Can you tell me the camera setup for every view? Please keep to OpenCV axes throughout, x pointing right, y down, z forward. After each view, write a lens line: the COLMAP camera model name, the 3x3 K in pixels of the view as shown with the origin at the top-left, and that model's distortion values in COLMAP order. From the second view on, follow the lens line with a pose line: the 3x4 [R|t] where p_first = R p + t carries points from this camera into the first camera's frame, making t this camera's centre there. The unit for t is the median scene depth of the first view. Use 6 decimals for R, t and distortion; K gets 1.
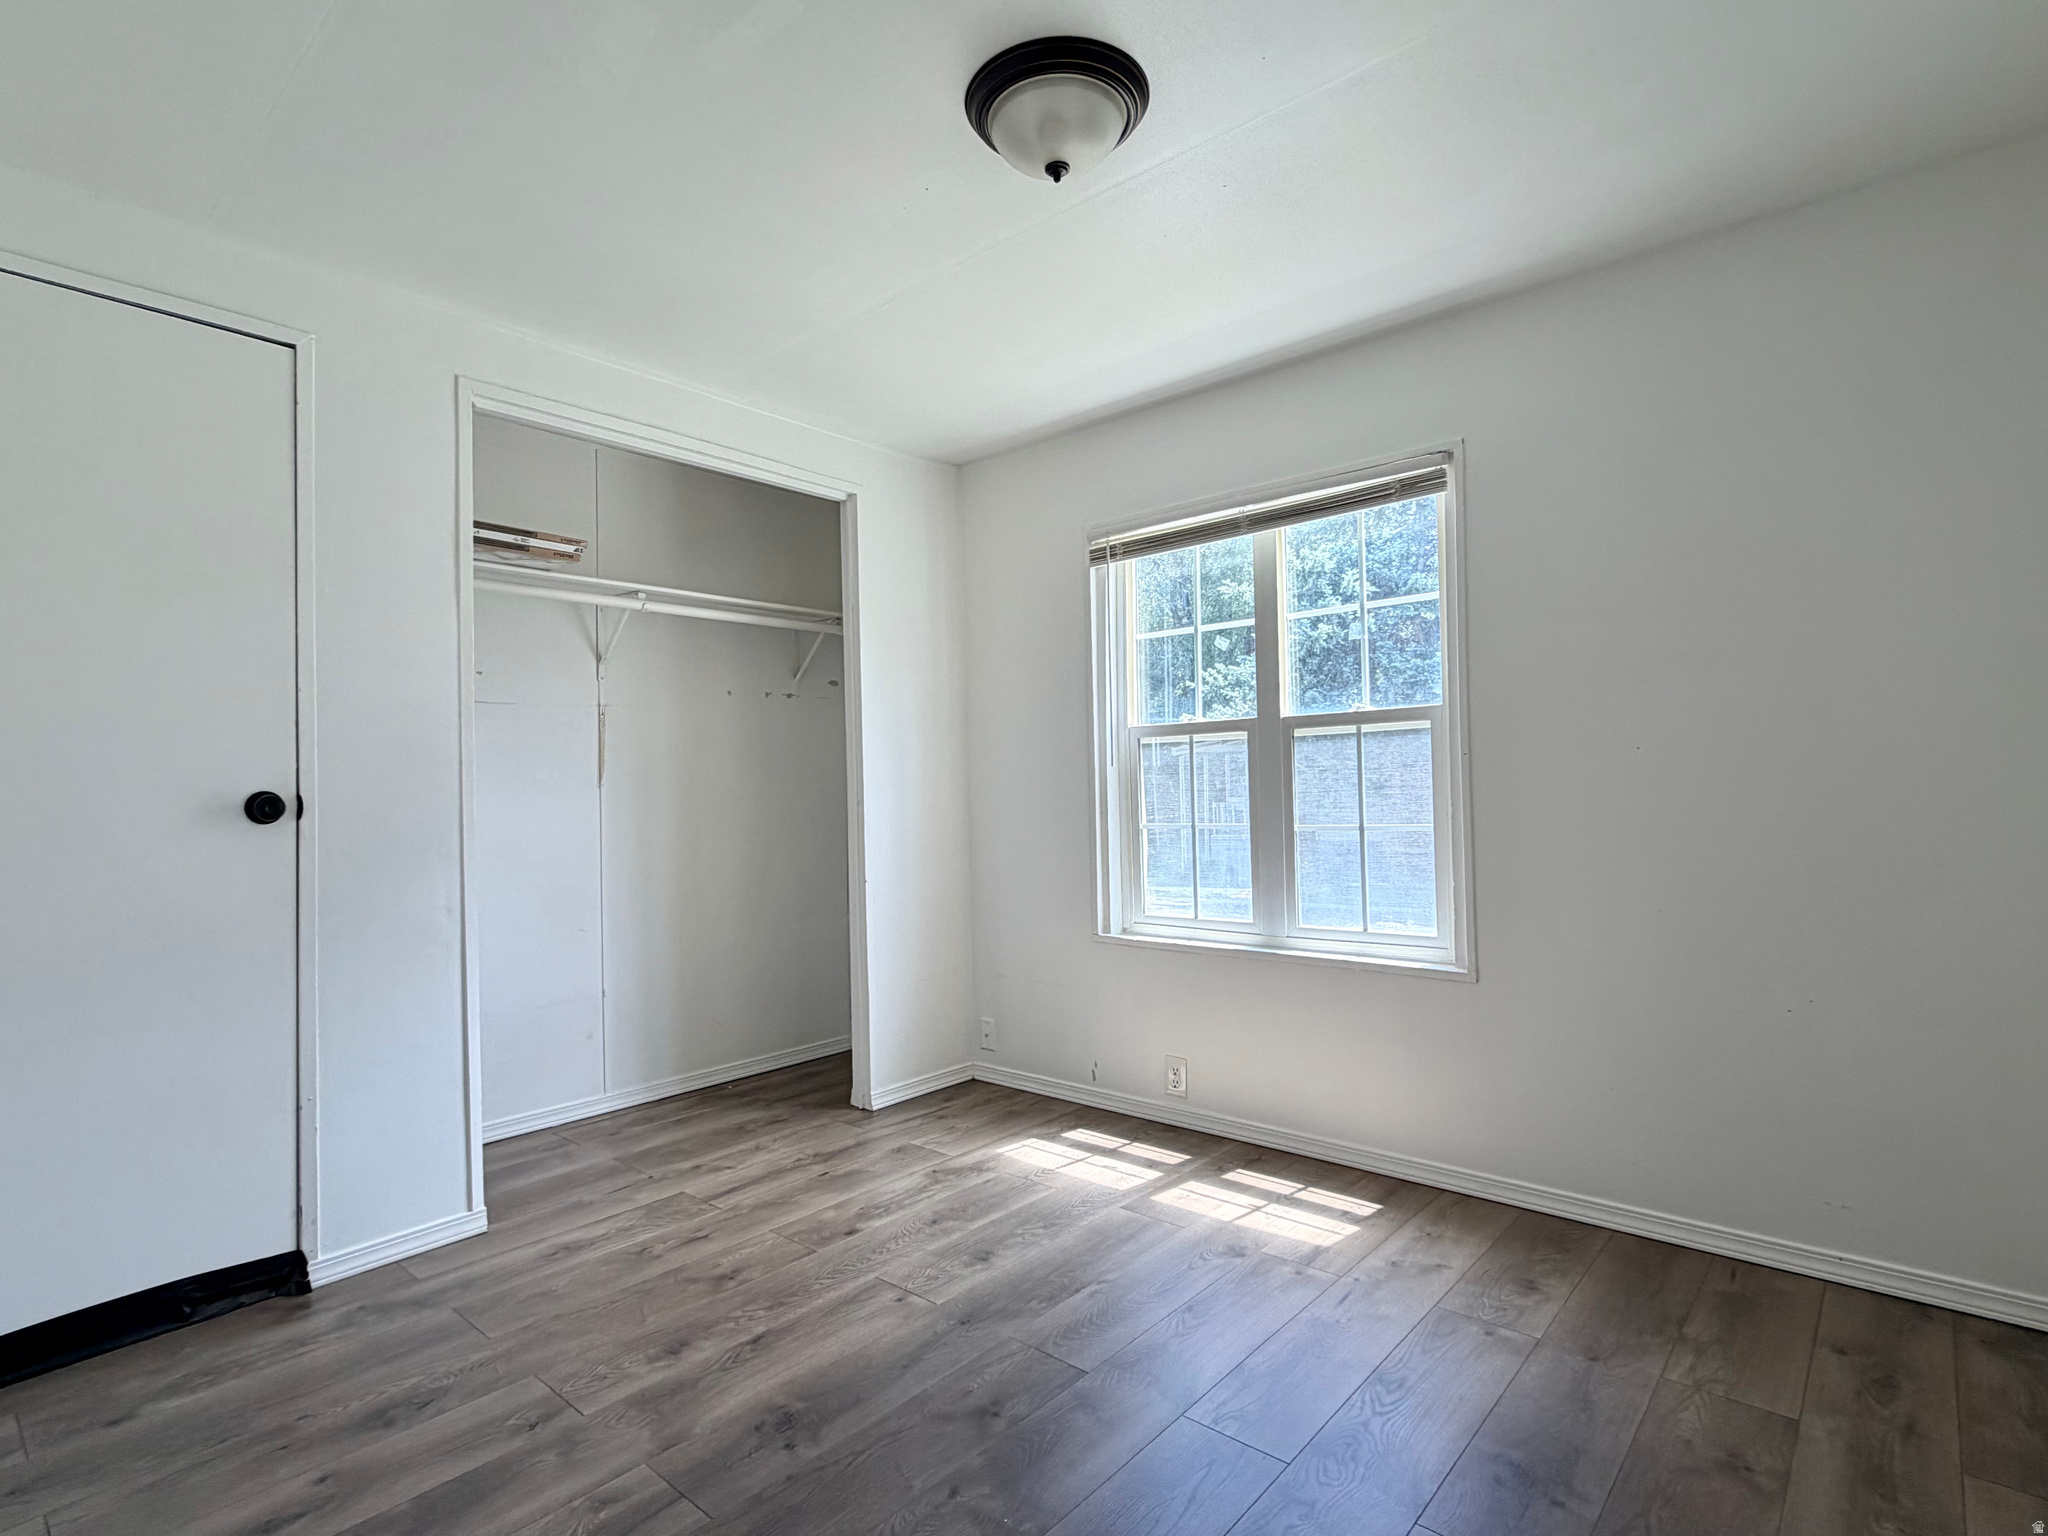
lens RADIAL K [[1034.6, 0, 1027.2], [0, 1034.6, 761.1], [0, 0, 1]] dist [0.018827, -0.002373]
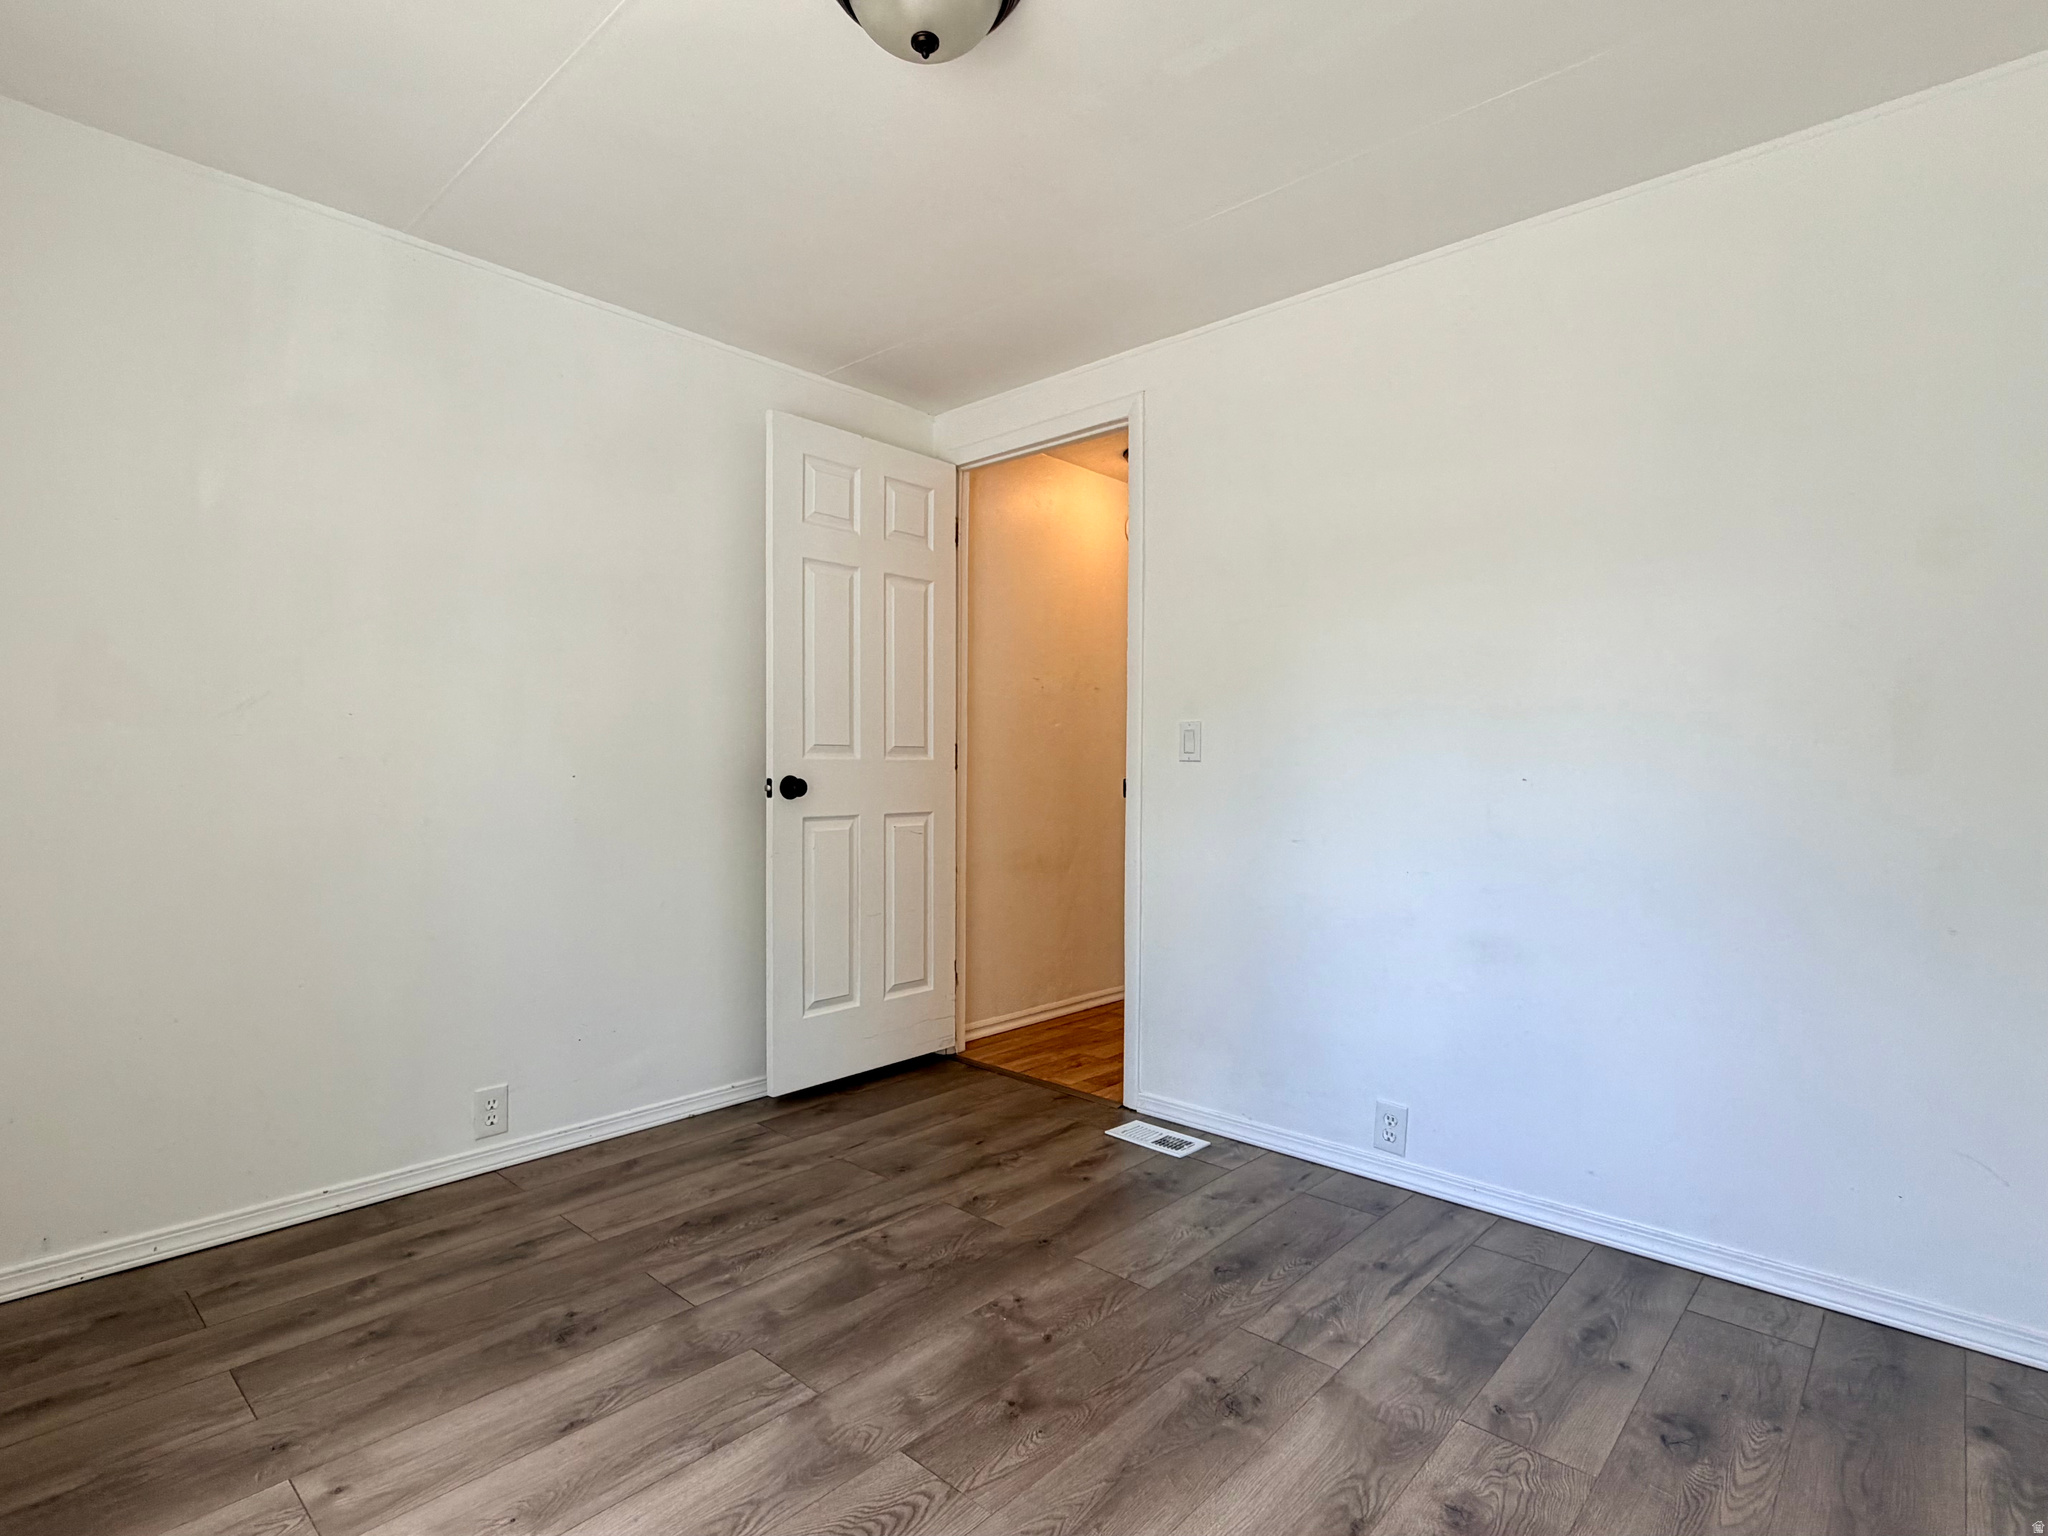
lens RADIAL K [[1034.6, 0, 1024.4], [0, 1034.6, 774.1], [0, 0, 1]] dist [0.018827, -0.002373]
pose [[-0.999702, 0.010177, 0.022195, -0.068578], [0.009677, 0.999700, -0.022504, 0.076415], [-0.022417, -0.022283, -0.999500, 1.964166]]
